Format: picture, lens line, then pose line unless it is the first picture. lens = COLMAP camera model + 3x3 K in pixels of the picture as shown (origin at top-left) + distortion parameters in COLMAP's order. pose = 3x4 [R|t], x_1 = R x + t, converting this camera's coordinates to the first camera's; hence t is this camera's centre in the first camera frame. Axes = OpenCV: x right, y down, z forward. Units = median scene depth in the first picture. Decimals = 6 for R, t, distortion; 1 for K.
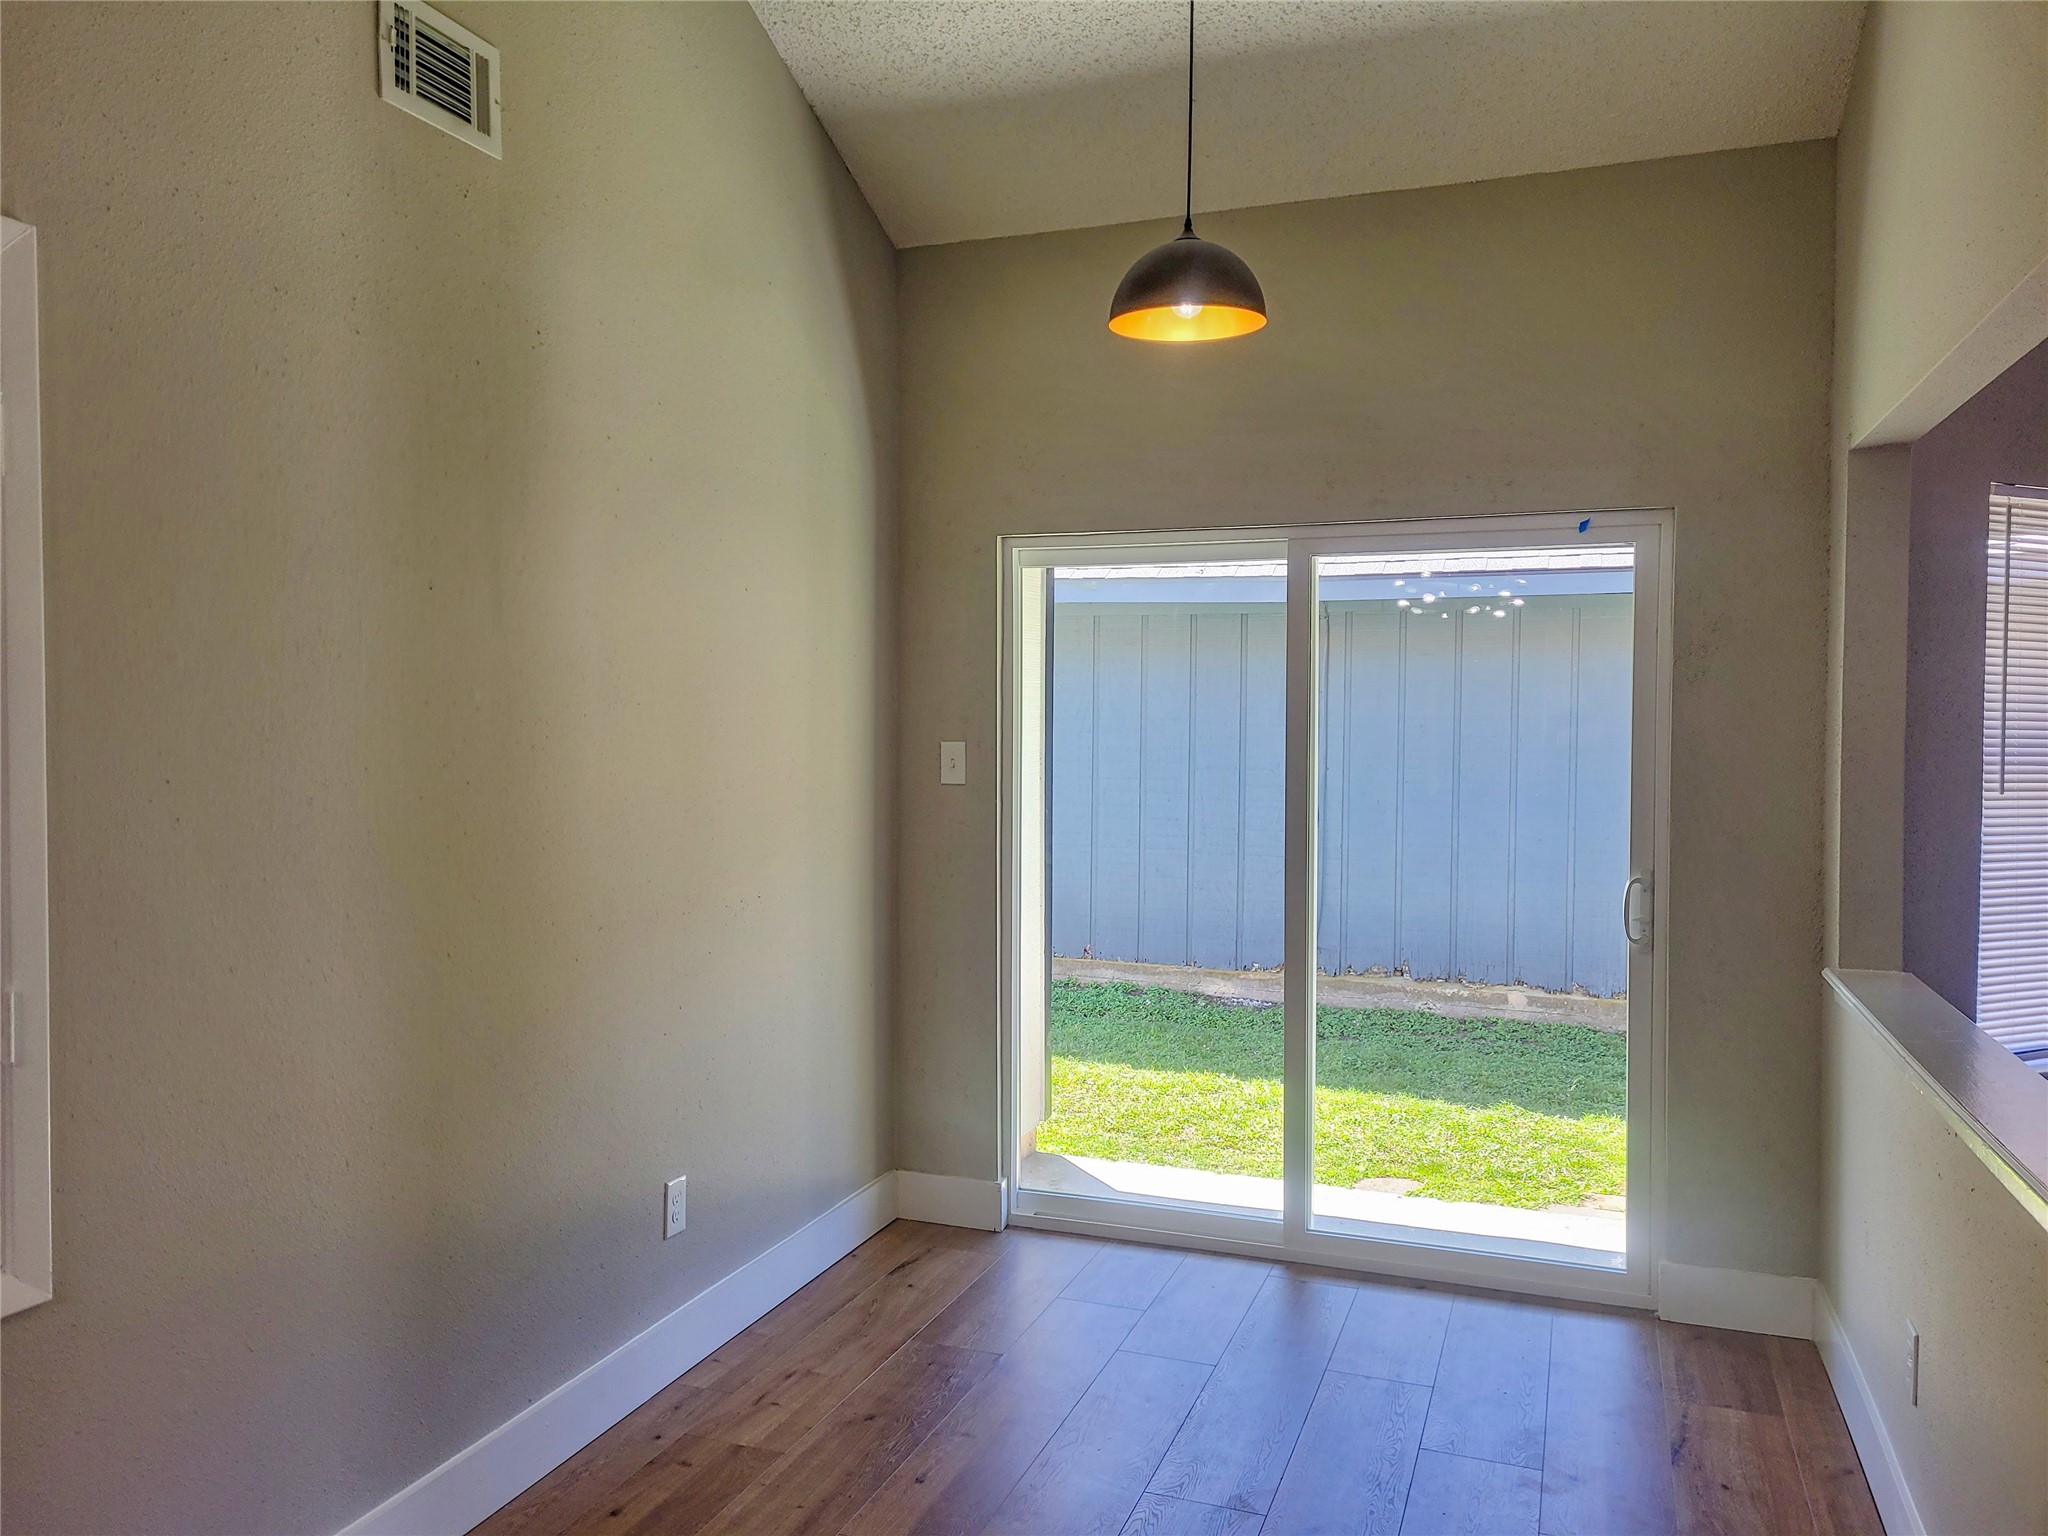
lens RADIAL K [[1551.1, 0, 1024.0], [0, 1551.1, 768.0], [0, 0, 1]] dist [0.072896, -0.000713]
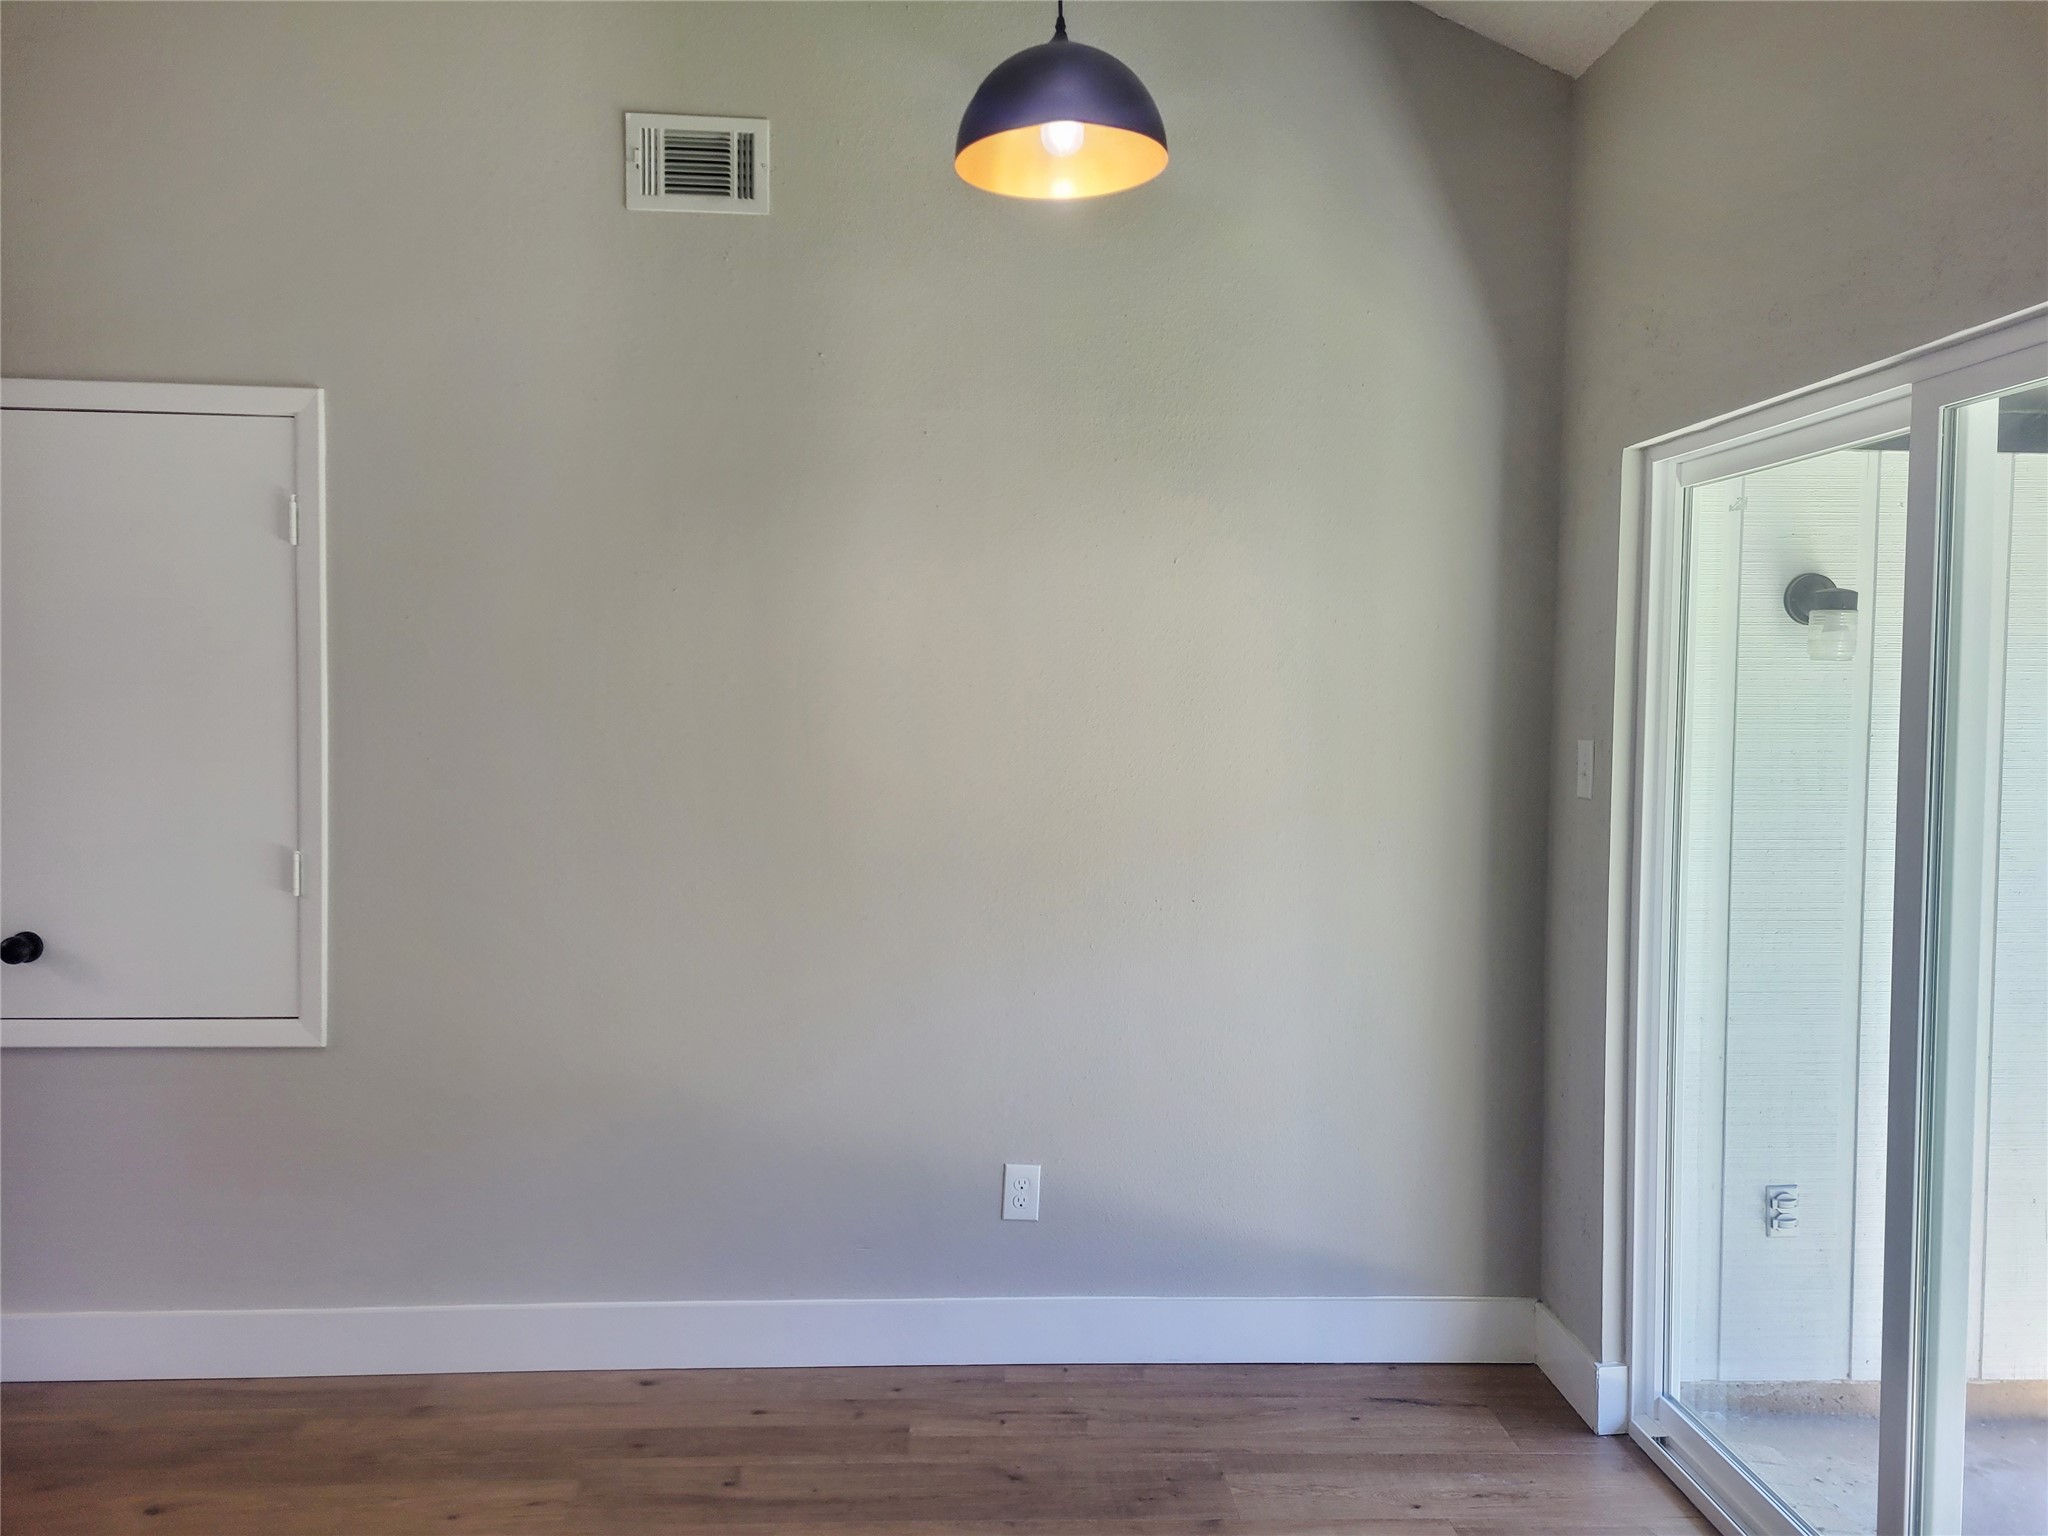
lens RADIAL K [[1551.1, 0, 1024.0], [0, 1551.1, 768.0], [0, 0, 1]] dist [0.072896, -0.000713]
pose [[0.394998, 0.044893, -0.917584, 0.729371], [-0.045981, 0.998520, 0.029059, -0.019126], [0.917530, 0.030713, 0.396478, 0.649363]]
